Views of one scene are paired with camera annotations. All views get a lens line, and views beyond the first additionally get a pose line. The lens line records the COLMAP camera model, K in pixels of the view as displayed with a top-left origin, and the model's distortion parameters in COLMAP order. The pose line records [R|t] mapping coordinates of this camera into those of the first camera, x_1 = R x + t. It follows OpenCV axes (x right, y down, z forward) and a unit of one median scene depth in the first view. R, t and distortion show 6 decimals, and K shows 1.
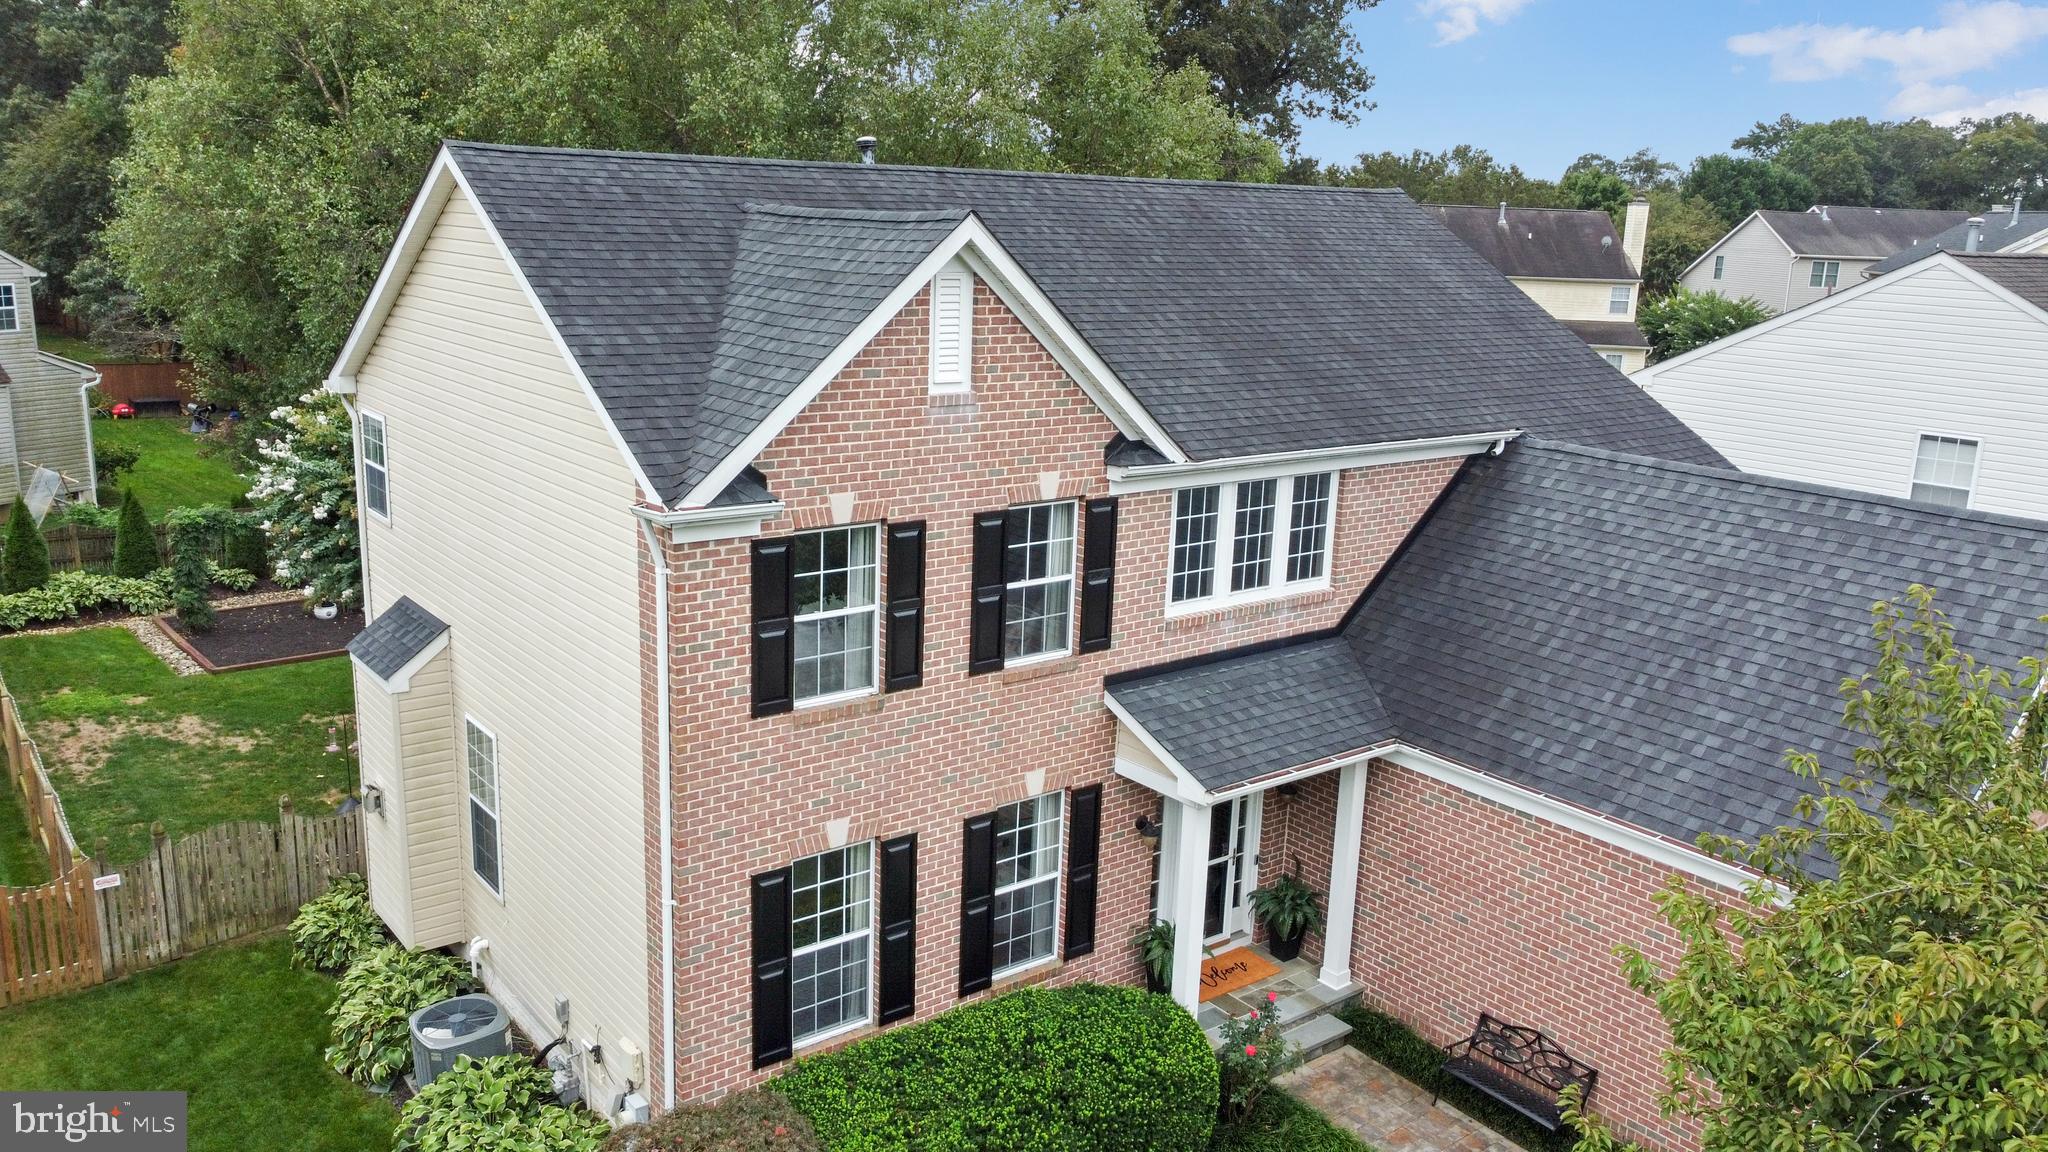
lens RADIAL K [[1548.7, 0, 1020.5], [0, 1548.7, 571.7], [0, 0, 1]] dist [-0.005332, -0.001472]
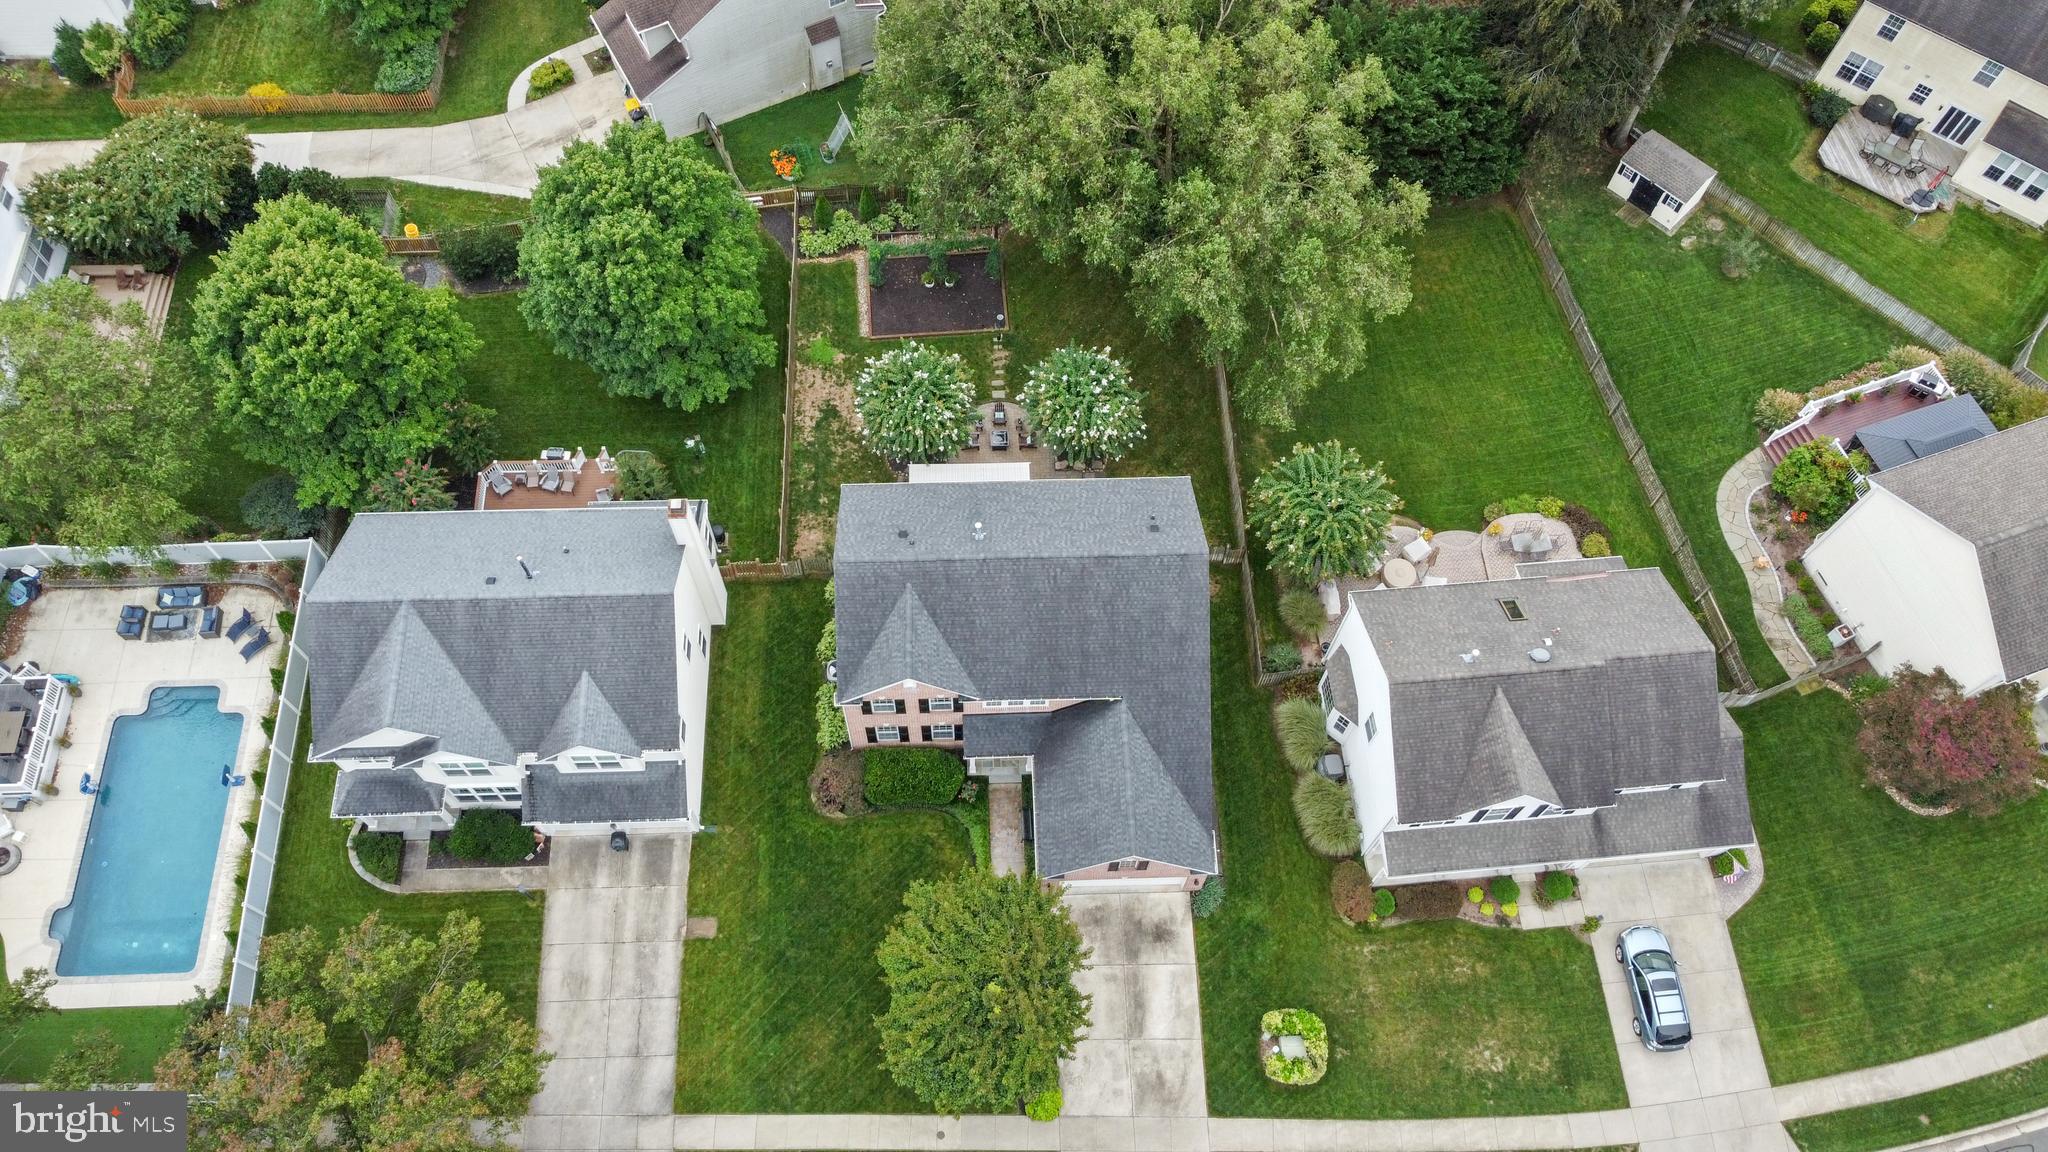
lens RADIAL K [[1548.7, 0, 1017.4], [0, 1548.7, 577.4], [0, 0, 1]] dist [-0.005332, -0.001472]
pose [[0.807407, 0.520786, -0.277264, 0.988412], [-0.125822, 0.611122, 0.781472, -2.974137], [0.576422, -0.596080, 0.558950, -0.851213]]
